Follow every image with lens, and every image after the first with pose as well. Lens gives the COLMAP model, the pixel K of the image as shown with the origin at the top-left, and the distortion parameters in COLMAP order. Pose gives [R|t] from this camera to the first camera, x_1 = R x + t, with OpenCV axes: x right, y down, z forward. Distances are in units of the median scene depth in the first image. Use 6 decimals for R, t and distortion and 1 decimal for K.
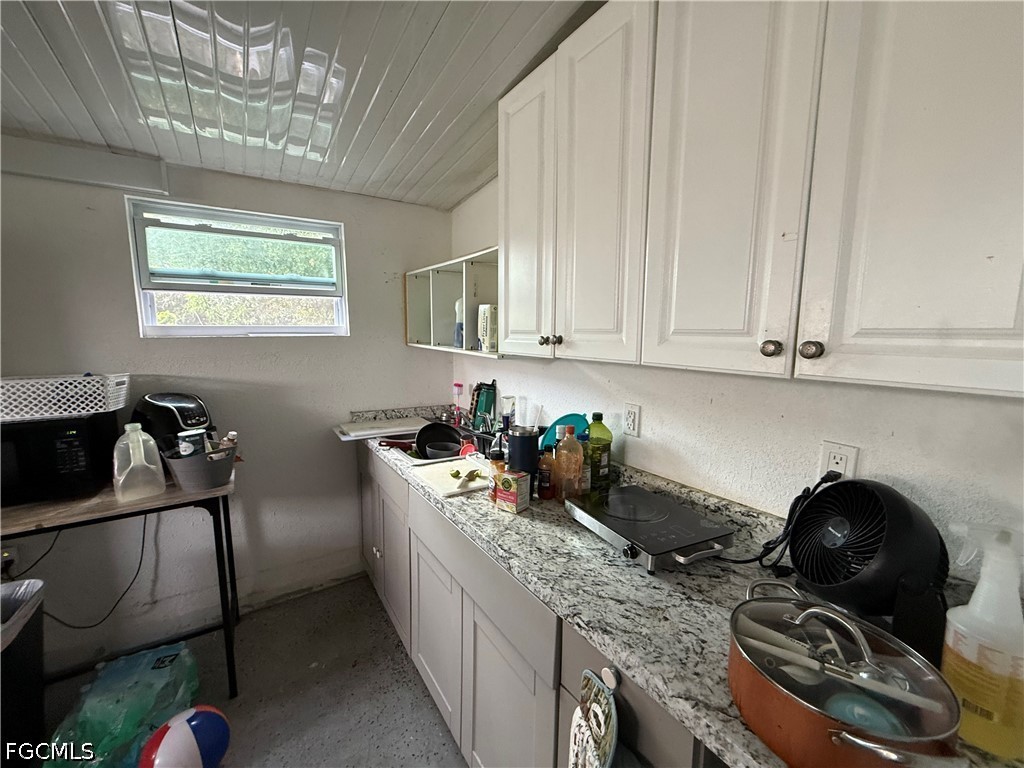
lens RADIAL K [[409.6, 0, 512.2], [0, 409.6, 384.3], [0, 0, 1]] dist [0.001002, 0.000061]
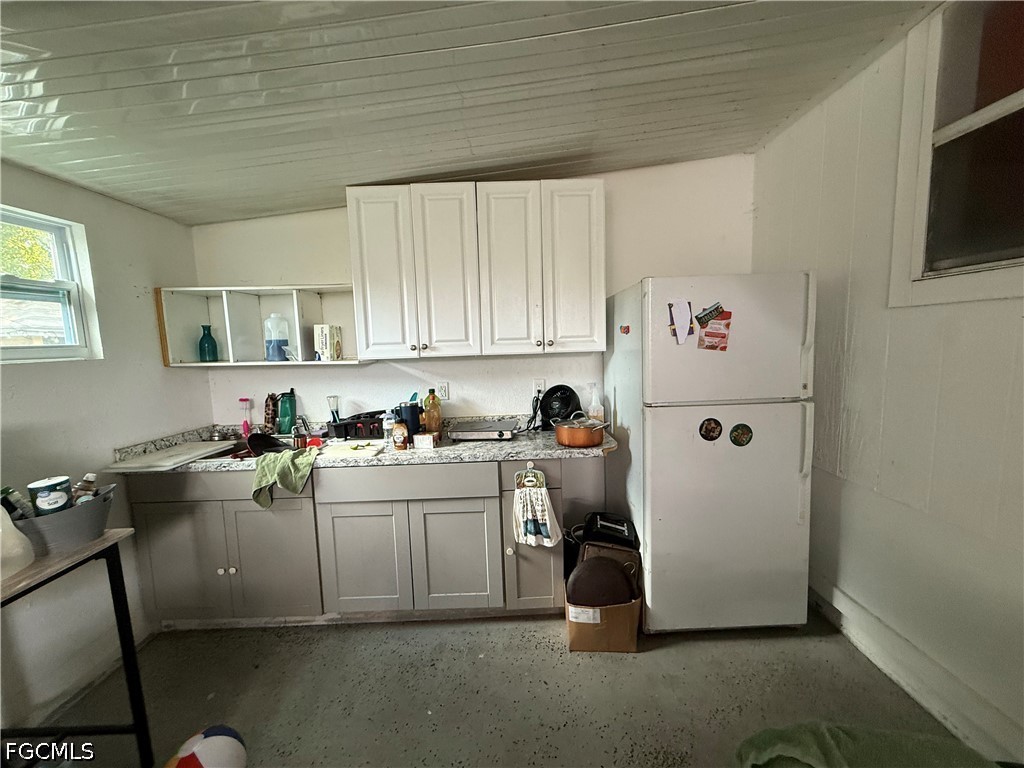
lens RADIAL K [[409.6, 0, 508.0], [0, 409.6, 381.6], [0, 0, 1]] dist [0.001002, 0.000061]
pose [[0.554350, -0.107650, 0.825292, -1.016841], [0.141974, 0.989297, 0.033679, 0.026642], [-0.820085, 0.098500, 0.563700, -0.229132]]
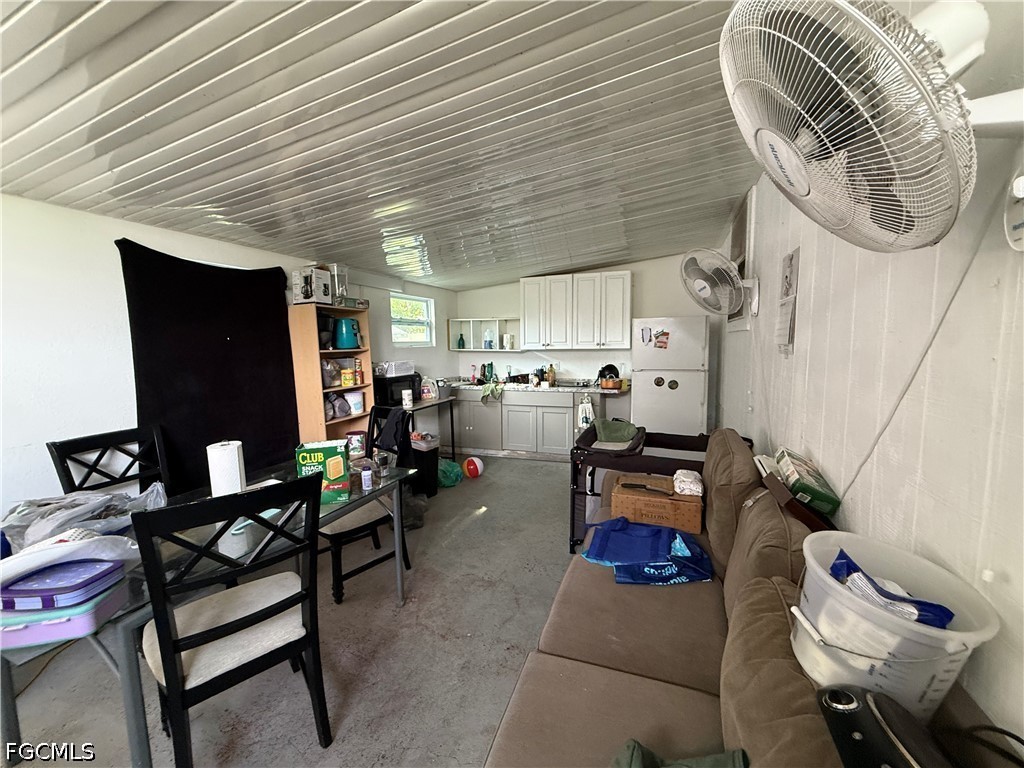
lens RADIAL K [[409.6, 0, 511.4], [0, 409.6, 385.3], [0, 0, 1]] dist [0.001002, 0.000061]
pose [[0.809919, -0.072376, 0.582059, -2.270046], [0.090474, 0.995897, -0.002056, 0.235979], [-0.579522, 0.054327, 0.813144, -1.819519]]
